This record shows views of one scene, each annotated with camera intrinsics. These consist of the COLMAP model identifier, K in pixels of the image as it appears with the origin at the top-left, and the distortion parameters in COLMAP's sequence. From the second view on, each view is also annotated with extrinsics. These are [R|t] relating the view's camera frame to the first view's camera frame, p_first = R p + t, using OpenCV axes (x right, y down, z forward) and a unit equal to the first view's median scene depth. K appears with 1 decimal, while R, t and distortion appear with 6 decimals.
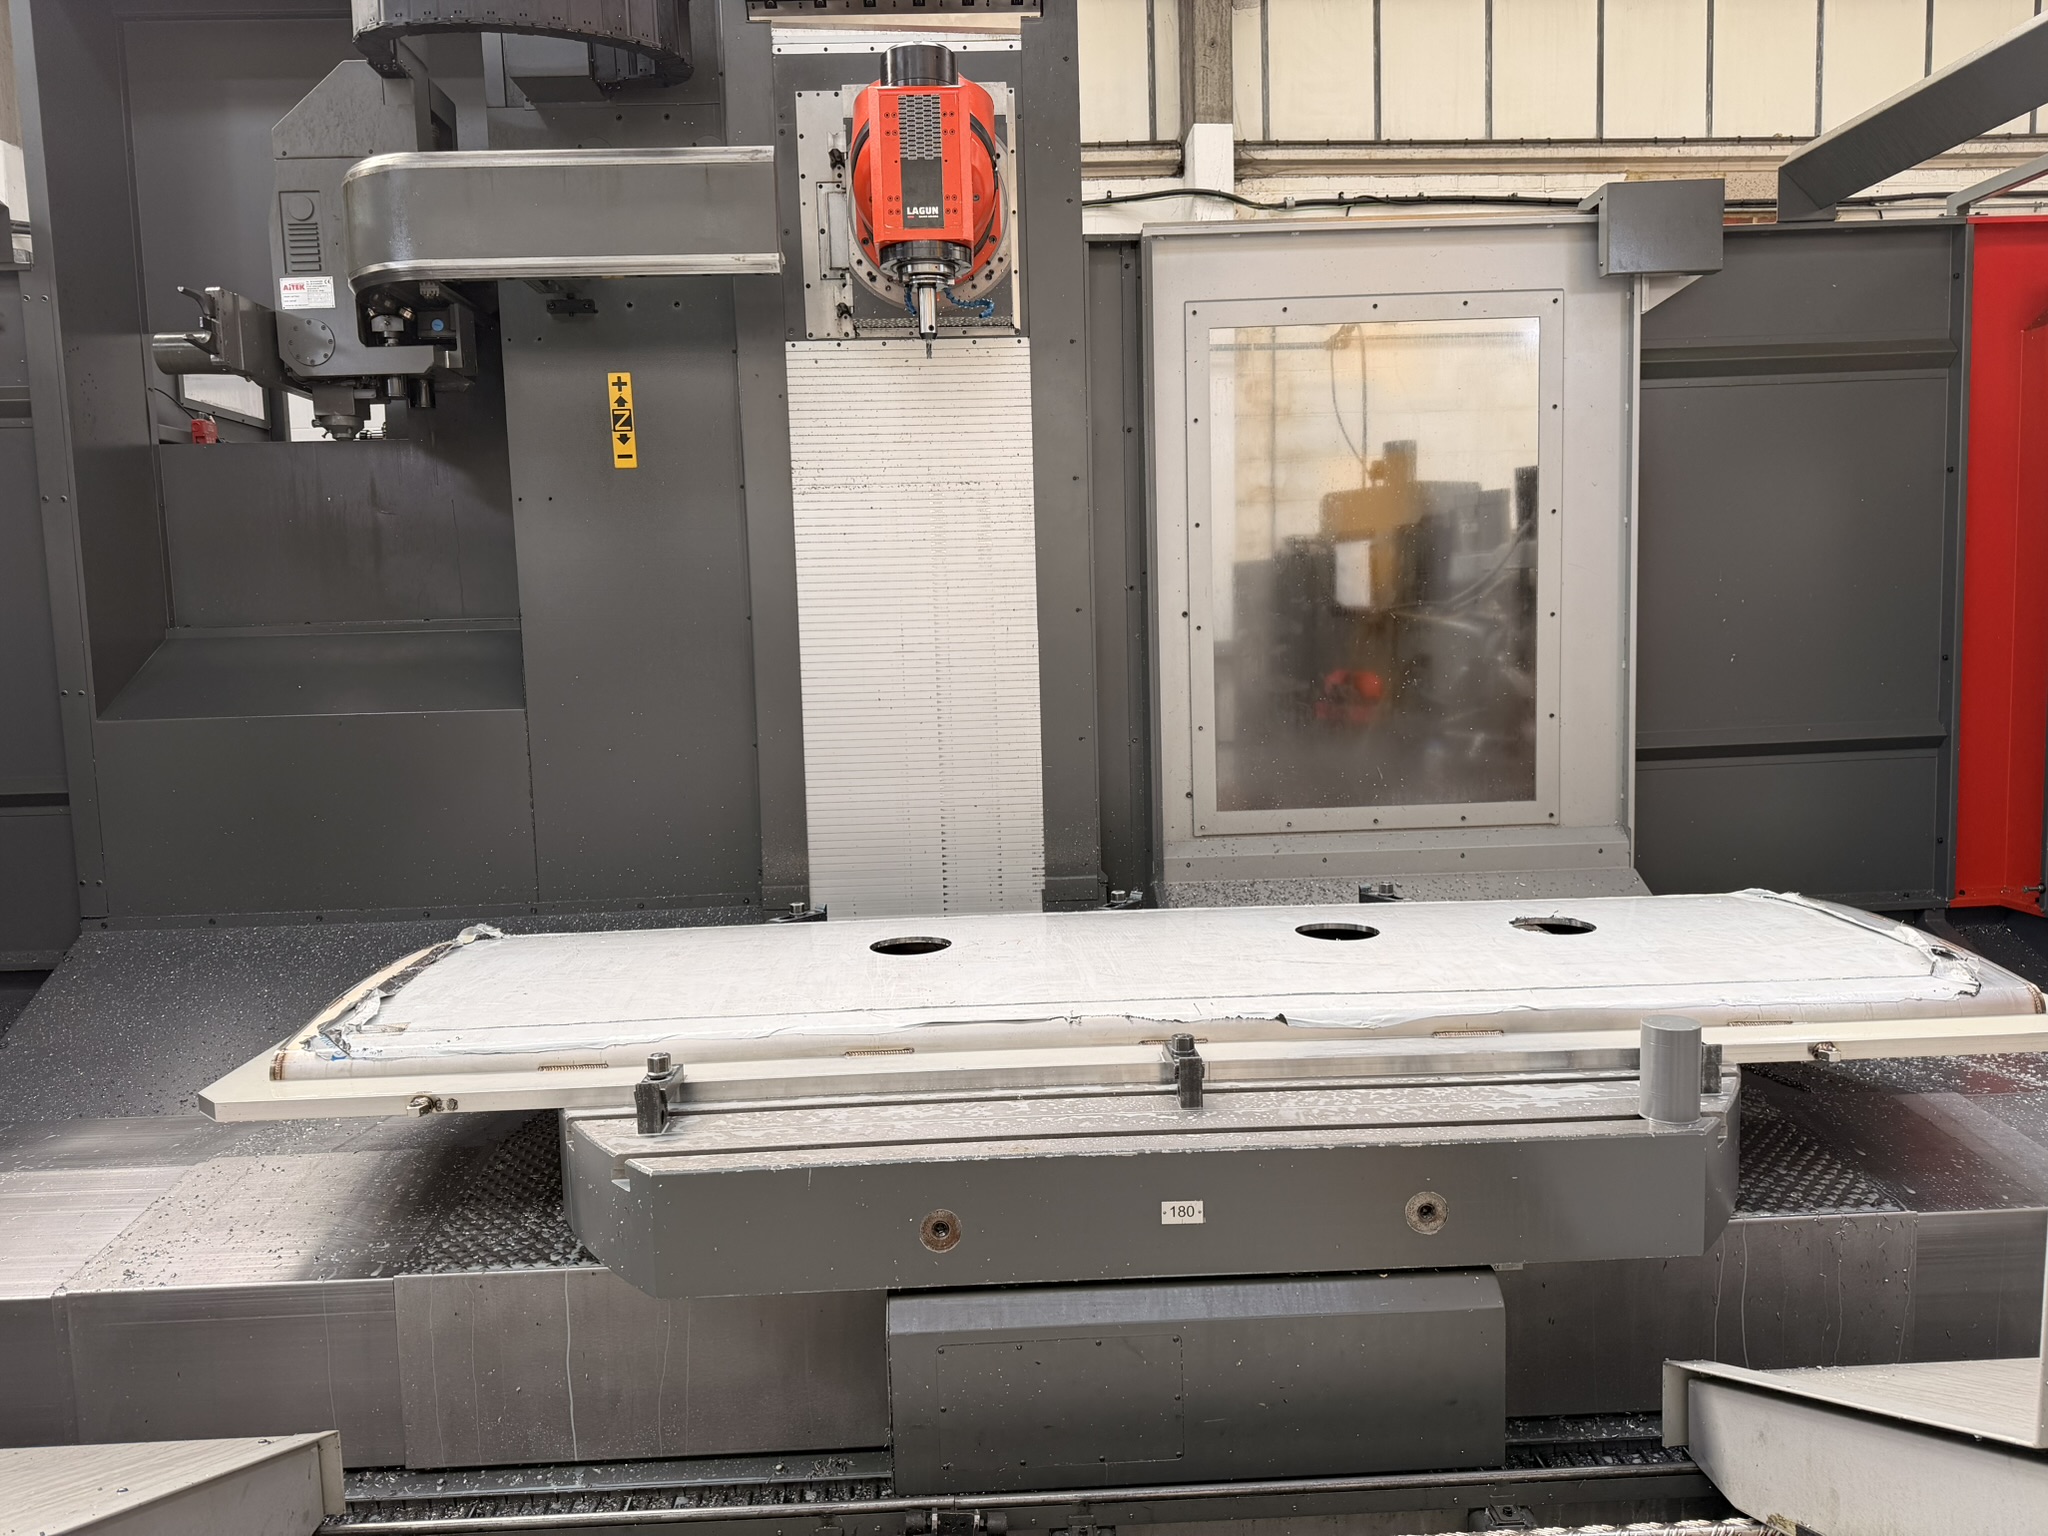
lens RADIAL K [[1430.3, 0, 1024.0], [0, 1430.3, 768.0], [0, 0, 1]] dist [0.034127, -0.045177]
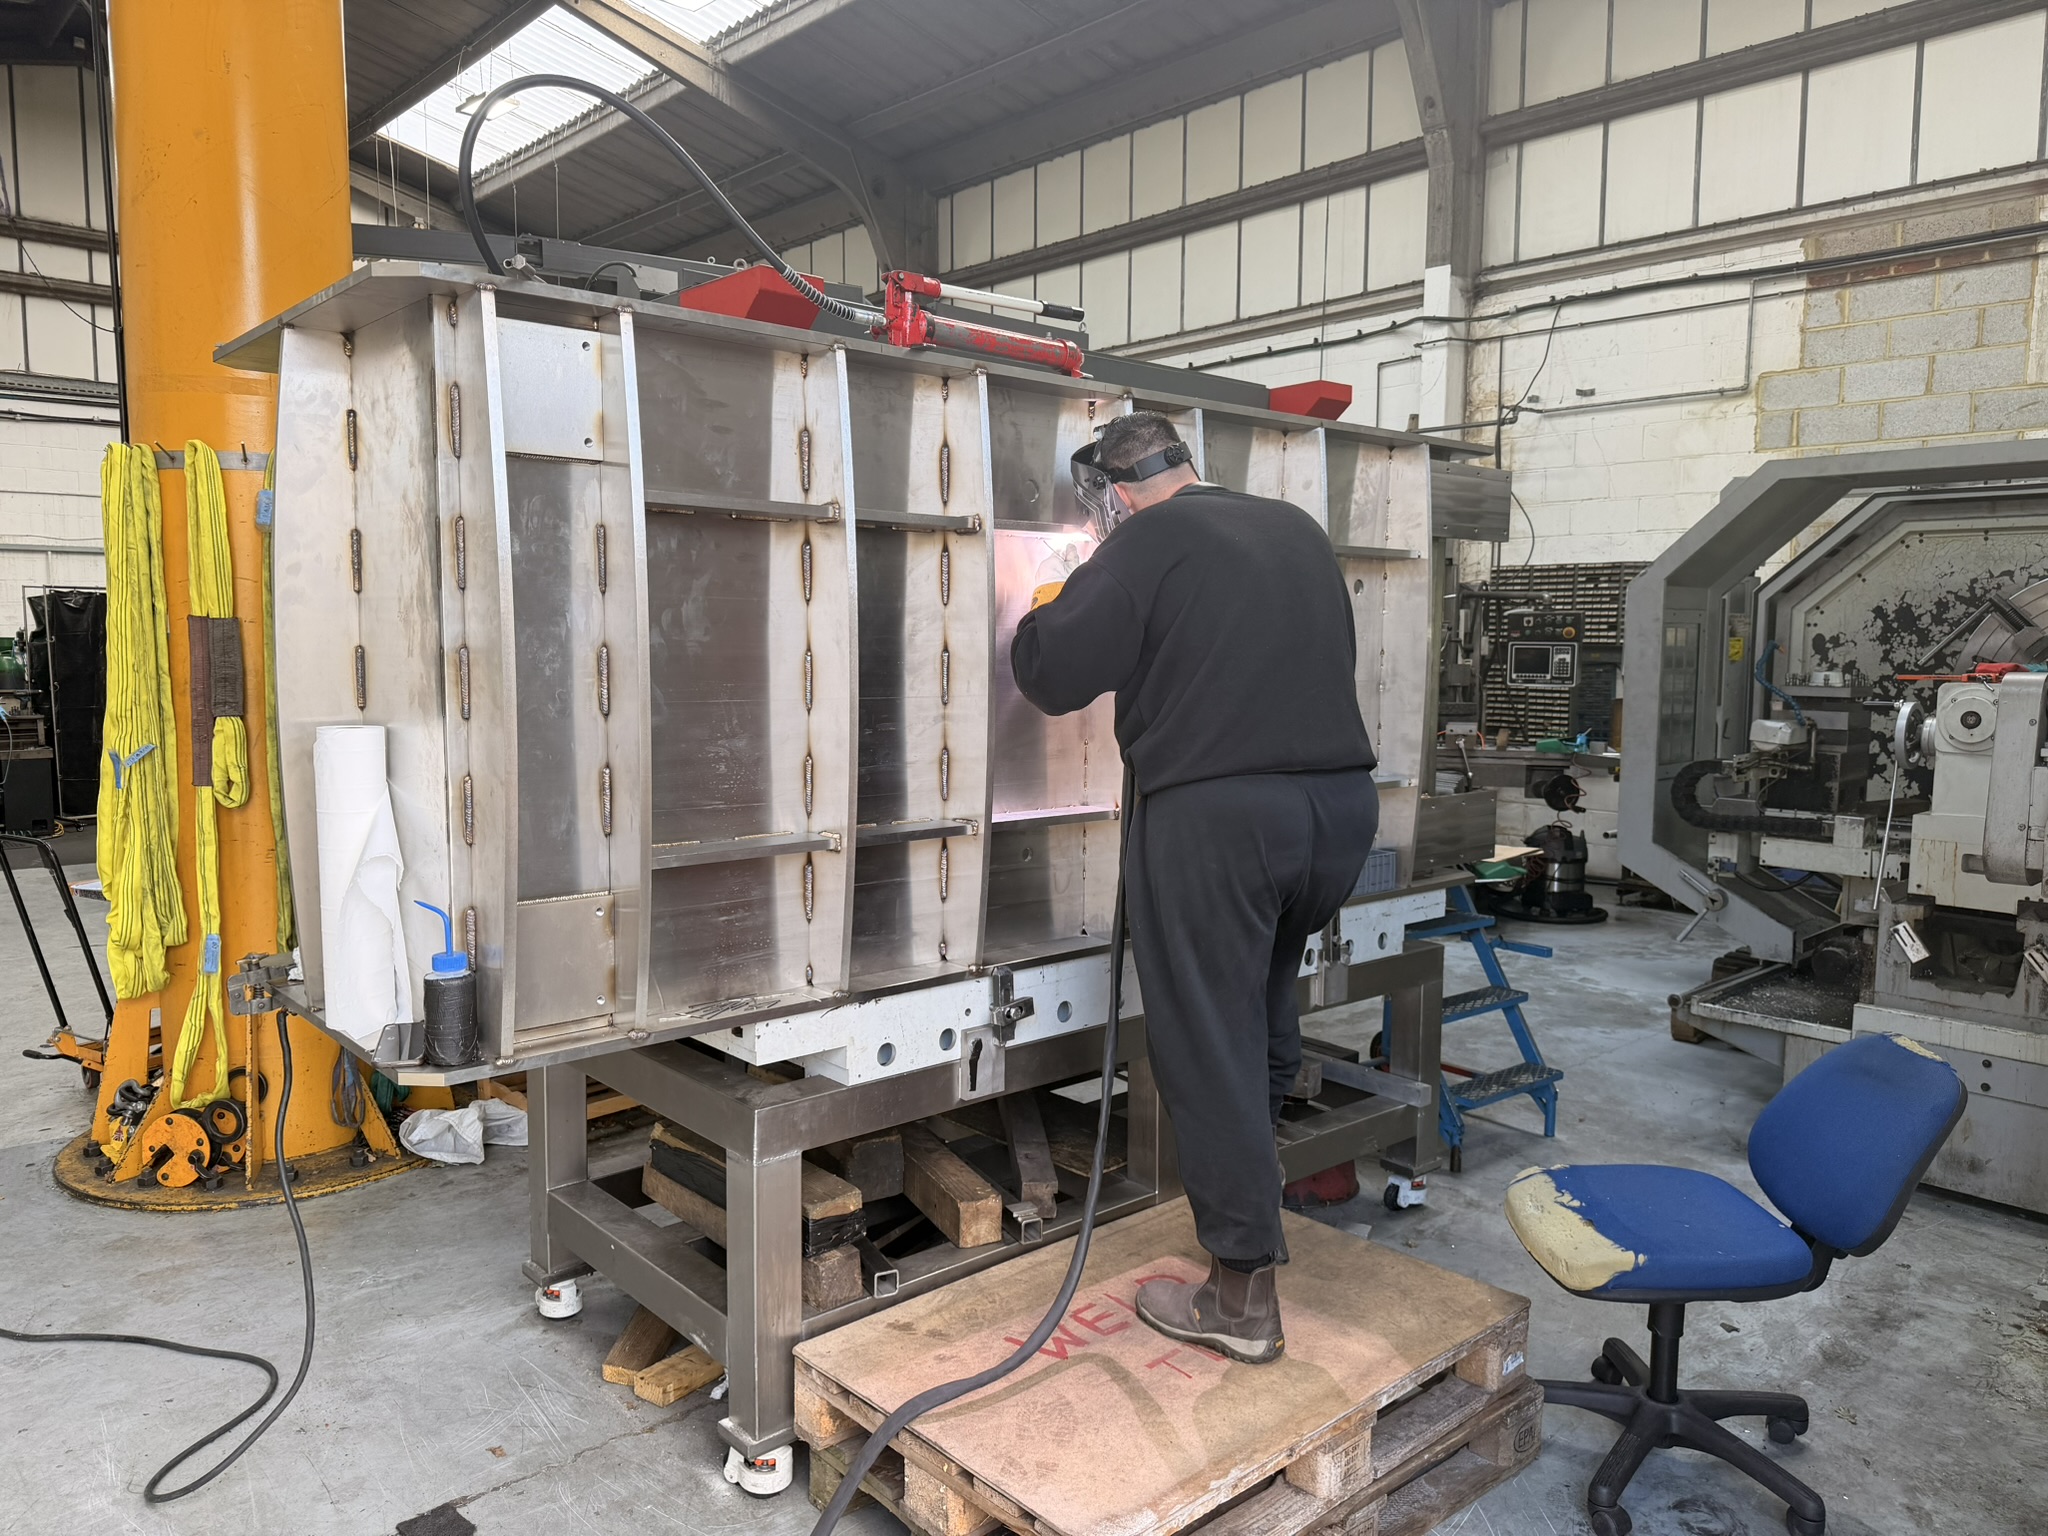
lens RADIAL K [[1443.3, 0, 1024.0], [0, 1443.3, 768.0], [0, 0, 1]] dist [0.002949, -0.004263]
pose [[0.641795, 0.101766, -0.760094, 0.972810], [-0.098961, 0.993859, 0.049504, -0.006168], [0.760464, 0.043449, 0.647925, -0.163211]]
